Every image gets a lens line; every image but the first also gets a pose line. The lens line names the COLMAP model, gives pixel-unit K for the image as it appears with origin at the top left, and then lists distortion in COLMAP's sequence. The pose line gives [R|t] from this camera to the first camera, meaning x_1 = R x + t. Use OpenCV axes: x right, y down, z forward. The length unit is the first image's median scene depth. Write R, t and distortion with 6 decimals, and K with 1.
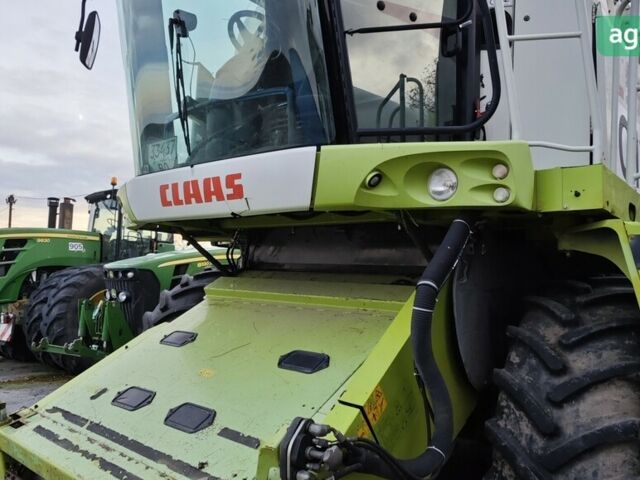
lens RADIAL K [[539.3, 0, 319.0], [0, 539.3, 242.8], [0, 0, 1]] dist [-0.036701, 0.068405]
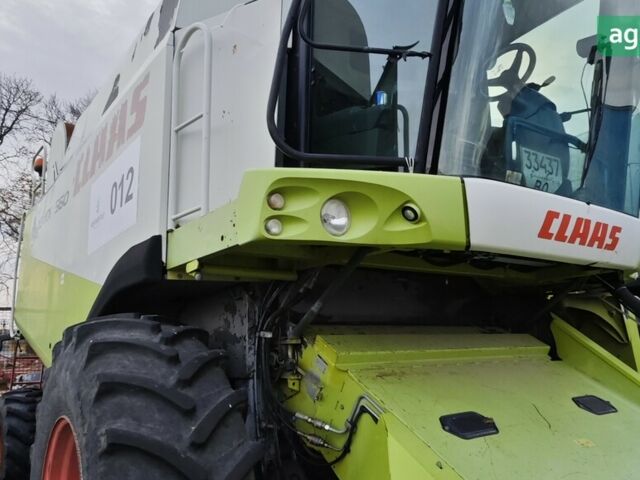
lens RADIAL K [[538.4, 0, 319.4], [0, 538.4, 242.3], [0, 0, 1]] dist [-0.074196, 0.131352]
pose [[0.219358, 0.136969, 0.965982, -1.380489], [-0.037943, 0.990545, -0.131836, 0.064042], [-0.974906, -0.007733, 0.222481, 1.449904]]
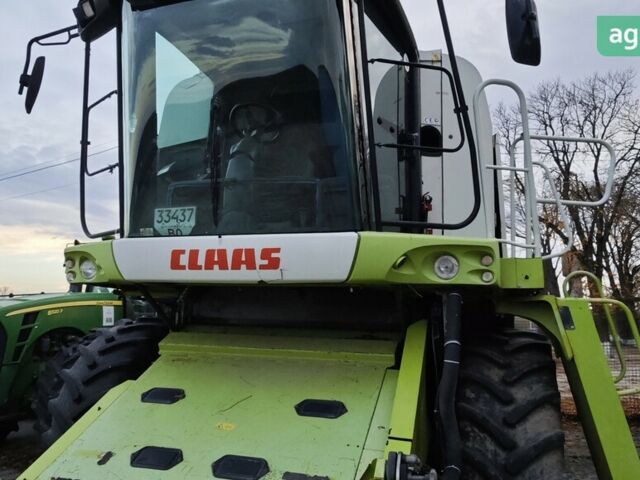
lens RADIAL K [[539.3, 0, 319.0], [0, 539.3, 242.8], [0, 0, 1]] dist [-0.036701, 0.068405]
pose [[0.916055, 0.047554, 0.398223, -0.573816], [-0.018515, 0.996901, -0.076456, -0.056978], [-0.400625, 0.062665, 0.914097, -0.107607]]
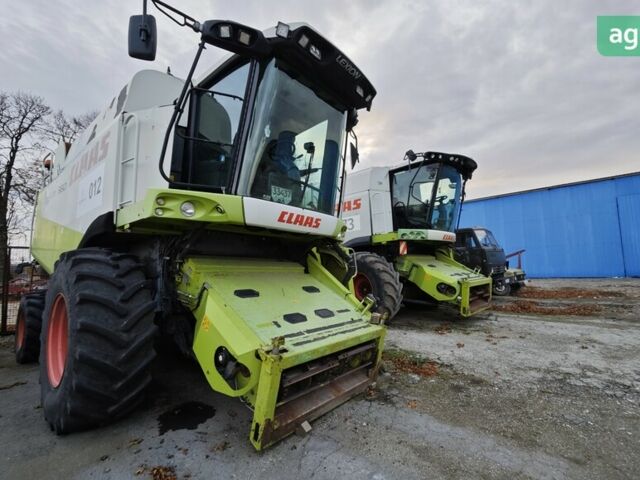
lens RADIAL K [[301.3, 0, 320.0], [0, 301.3, 240.0], [0, 0, 1]] dist [0.001044, 0.000286]
pose [[-0.026702, 0.072535, 0.997008, -1.750178], [-0.057227, 0.995617, -0.073966, 0.090299], [-0.998004, -0.059031, -0.022434, 1.113563]]
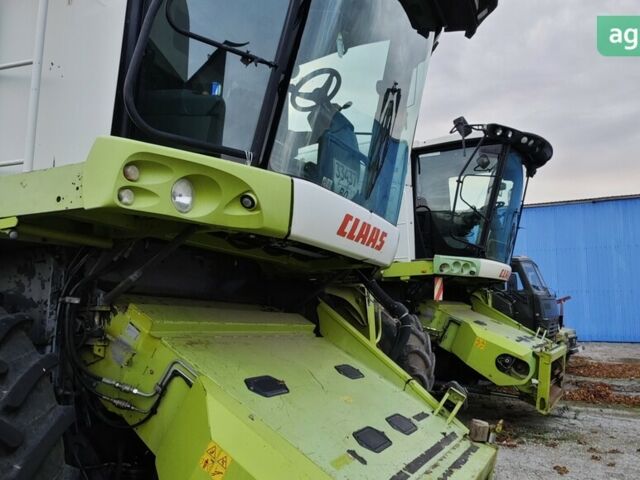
lens RADIAL K [[539.3, 0, 319.0], [0, 539.3, 242.8], [0, 0, 1]] dist [-0.036701, 0.068405]
pose [[-0.256606, 0.098704, 0.961463, -1.499483], [-0.095114, 0.987364, -0.126749, 0.086638], [-0.961825, -0.123973, -0.243976, 1.604987]]
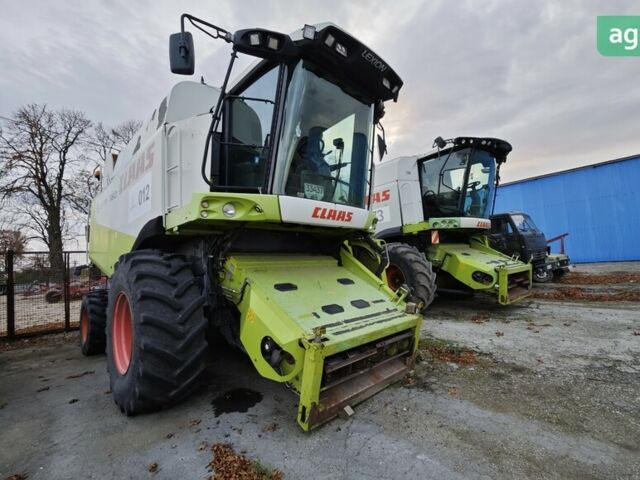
lens RADIAL K [[301.3, 0, 320.0], [0, 301.3, 240.0], [0, 0, 1]] dist [0.001044, 0.000286]
pose [[0.067916, 0.049488, 0.996463, -1.800814], [-0.019038, 0.998651, -0.048299, 0.091690], [-0.997509, -0.015690, 0.068766, 1.140579]]
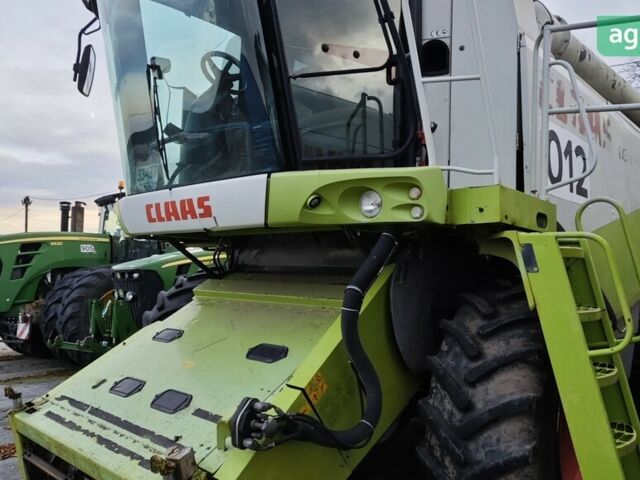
lens RADIAL K [[539.3, 0, 319.0], [0, 539.3, 242.8], [0, 0, 1]] dist [-0.036701, 0.068405]
pose [[0.999351, -0.025610, -0.025318, 0.134571], [0.026017, 0.999535, 0.015905, -0.041726], [0.024899, -0.016554, 0.999553, -0.195782]]
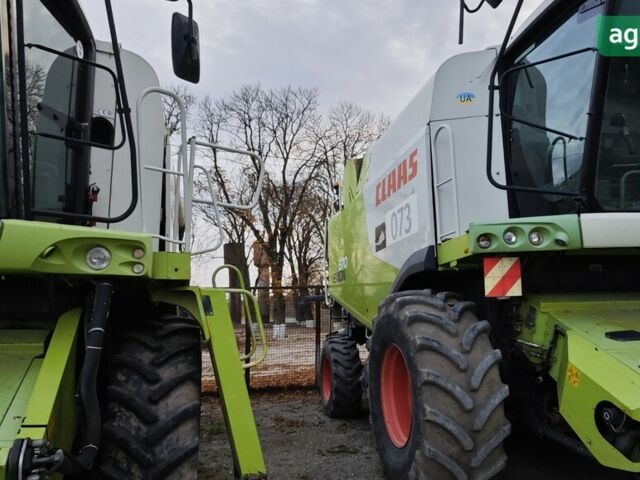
lens RADIAL K [[539.3, 0, 319.0], [0, 539.3, 242.8], [0, 0, 1]] dist [-0.036701, 0.068405]
pose [[0.578568, 0.075501, 0.812132, -0.560463], [-0.037892, 0.997119, -0.065704, -0.074373], [-0.814753, 0.007241, 0.579763, -0.286980]]
